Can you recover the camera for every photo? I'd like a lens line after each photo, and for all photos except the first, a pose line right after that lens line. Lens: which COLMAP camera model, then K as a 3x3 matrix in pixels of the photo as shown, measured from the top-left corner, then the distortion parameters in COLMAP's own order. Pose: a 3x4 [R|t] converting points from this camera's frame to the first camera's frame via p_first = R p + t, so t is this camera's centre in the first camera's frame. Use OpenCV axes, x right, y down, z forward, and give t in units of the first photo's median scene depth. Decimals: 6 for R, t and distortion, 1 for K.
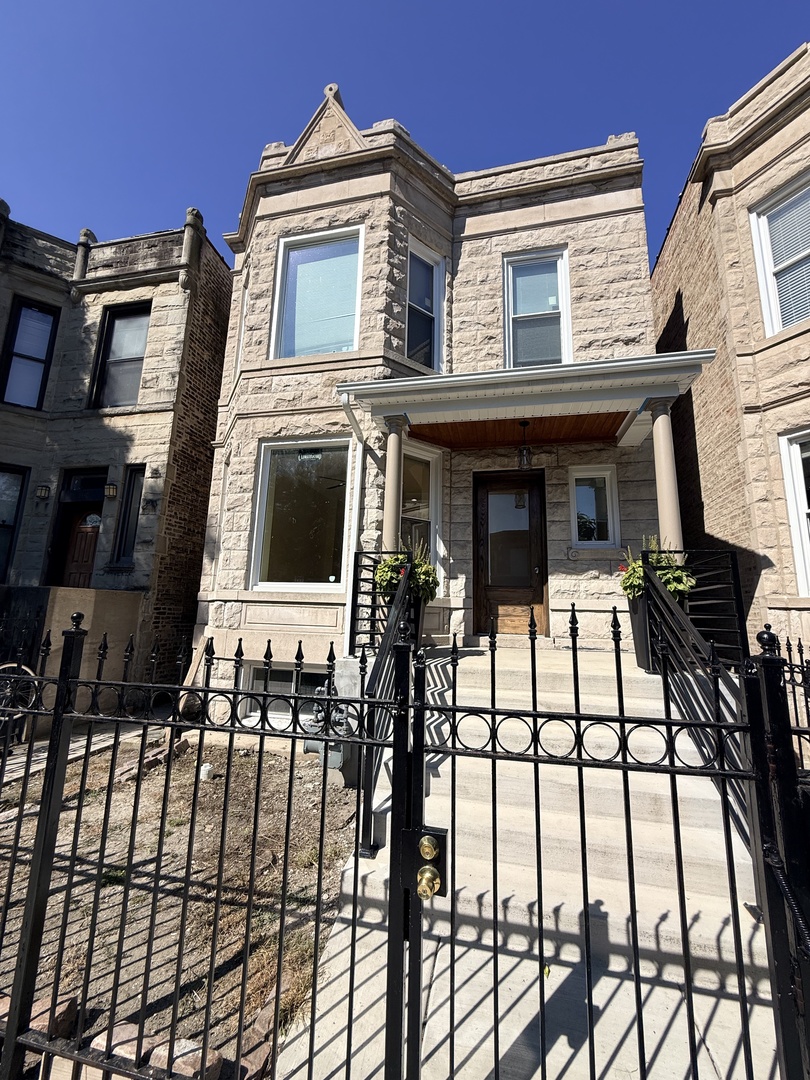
lens RADIAL K [[428.2, 0, 403.8], [0, 428.2, 540.2], [0, 0, 1]] dist [-0.002652, 0.000733]
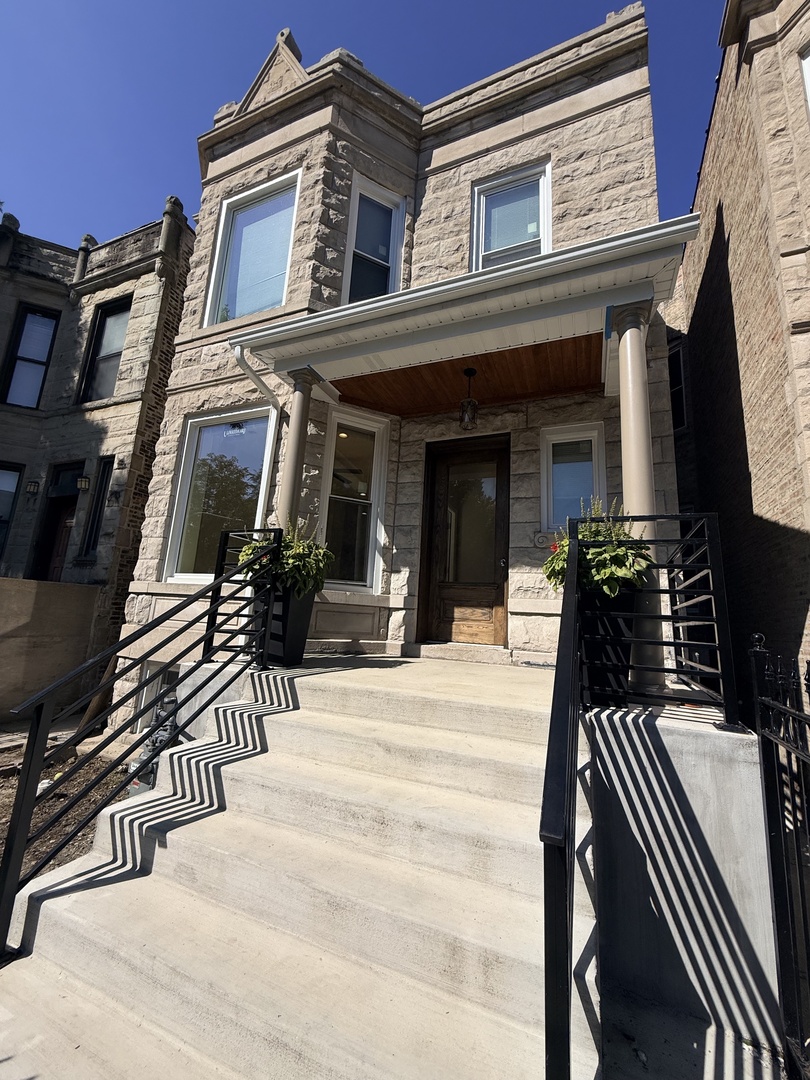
lens RADIAL K [[428.2, 0, 406.2], [0, 428.2, 540.2], [0, 0, 1]] dist [-0.002652, 0.000733]
pose [[0.984262, -0.004466, -0.176660, 0.268683], [0.000447, 0.999740, -0.022781, 0.045914], [0.176716, 0.022344, 0.984008, 0.193008]]
